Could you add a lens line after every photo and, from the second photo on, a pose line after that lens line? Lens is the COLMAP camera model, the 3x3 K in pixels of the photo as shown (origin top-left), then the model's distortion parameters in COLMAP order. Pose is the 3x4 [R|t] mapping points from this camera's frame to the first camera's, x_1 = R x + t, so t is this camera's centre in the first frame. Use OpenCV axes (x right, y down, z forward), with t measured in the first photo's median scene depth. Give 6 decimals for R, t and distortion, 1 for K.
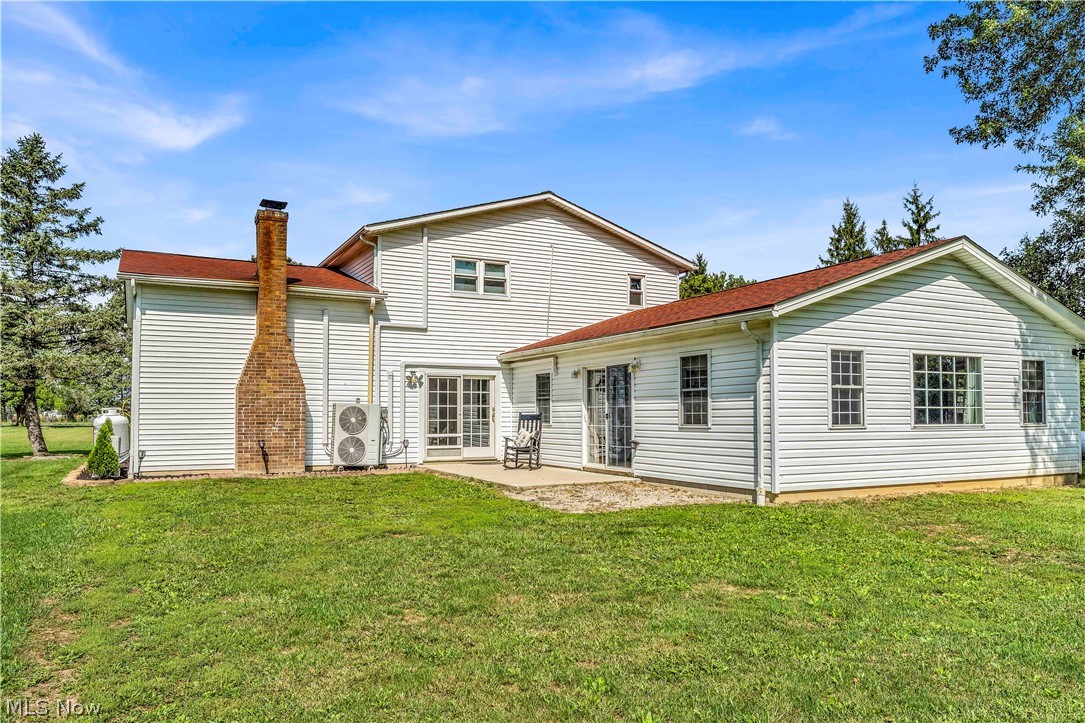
lens RADIAL K [[761.1, 0, 542.1], [0, 761.1, 391.0], [0, 0, 1]] dist [0.001291, 0.002661]
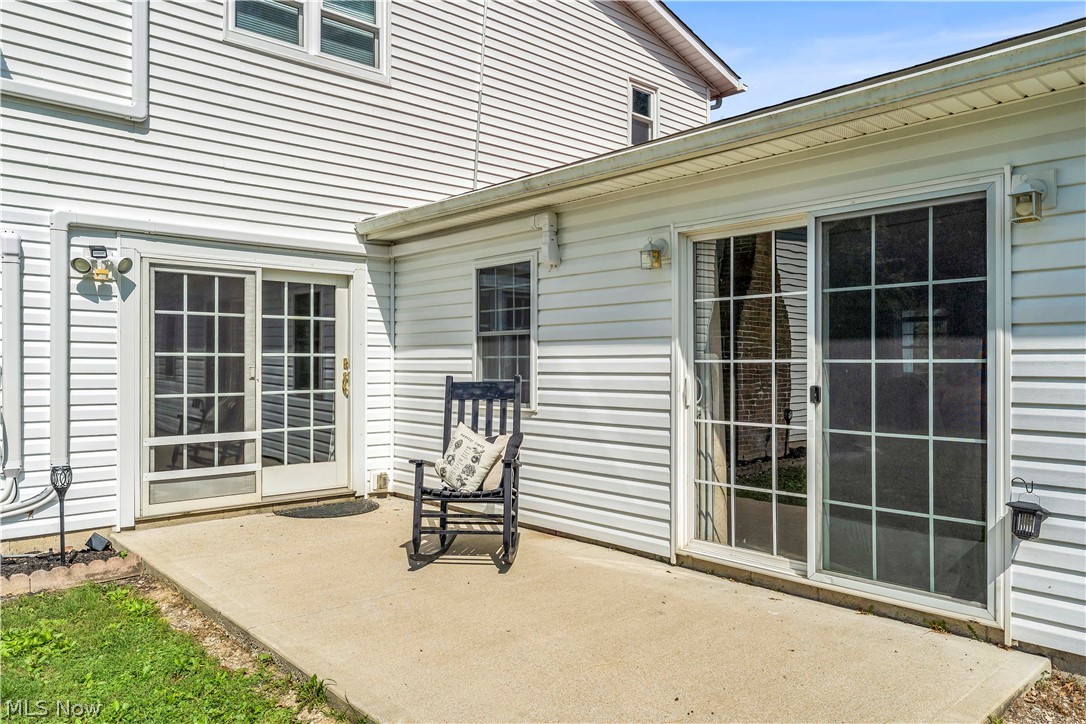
lens RADIAL K [[752.6, 0, 543.0], [0, 752.6, 362.0], [0, 0, 1]] dist [0.003702, -0.000823]
pose [[0.964760, 0.003318, 0.263109, -0.073234], [-0.011157, 0.999537, 0.028306, 0.012312], [-0.262893, -0.030244, 0.964351, 0.655966]]
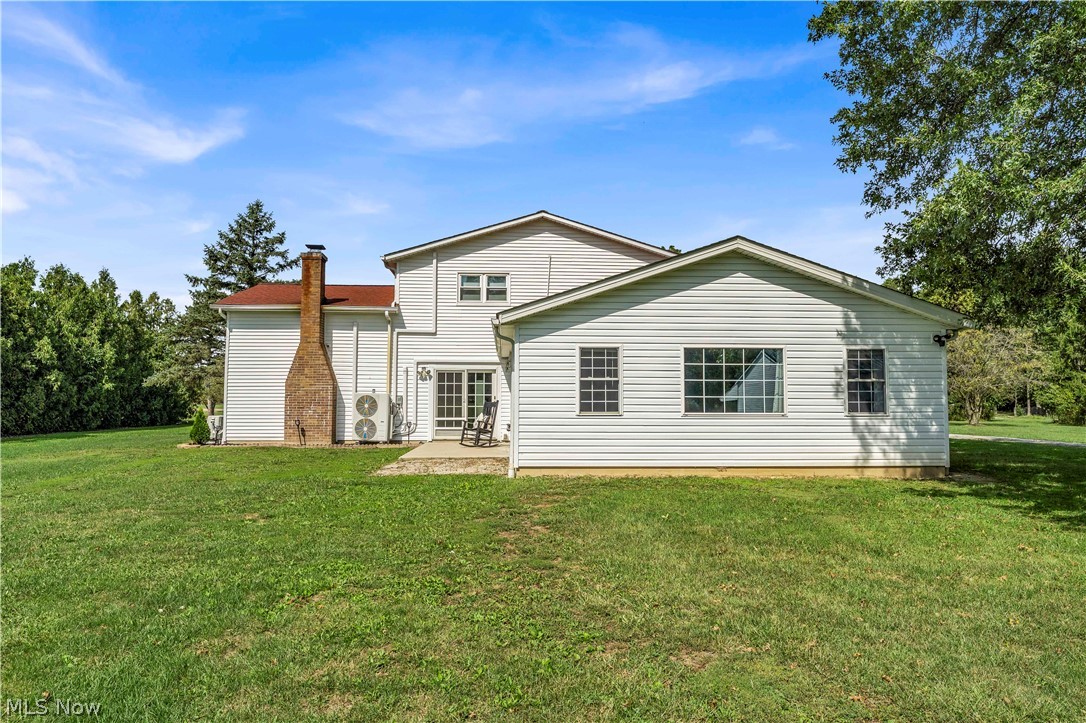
lens RADIAL K [[752.6, 0, 543.0], [0, 752.6, 361.5], [0, 0, 1]] dist [0.003702, -0.000823]
pose [[0.909664, -0.018776, -0.414919, 0.537268], [0.009689, 0.999665, -0.023996, -0.003787], [0.415231, 0.017808, 0.909542, -0.049584]]
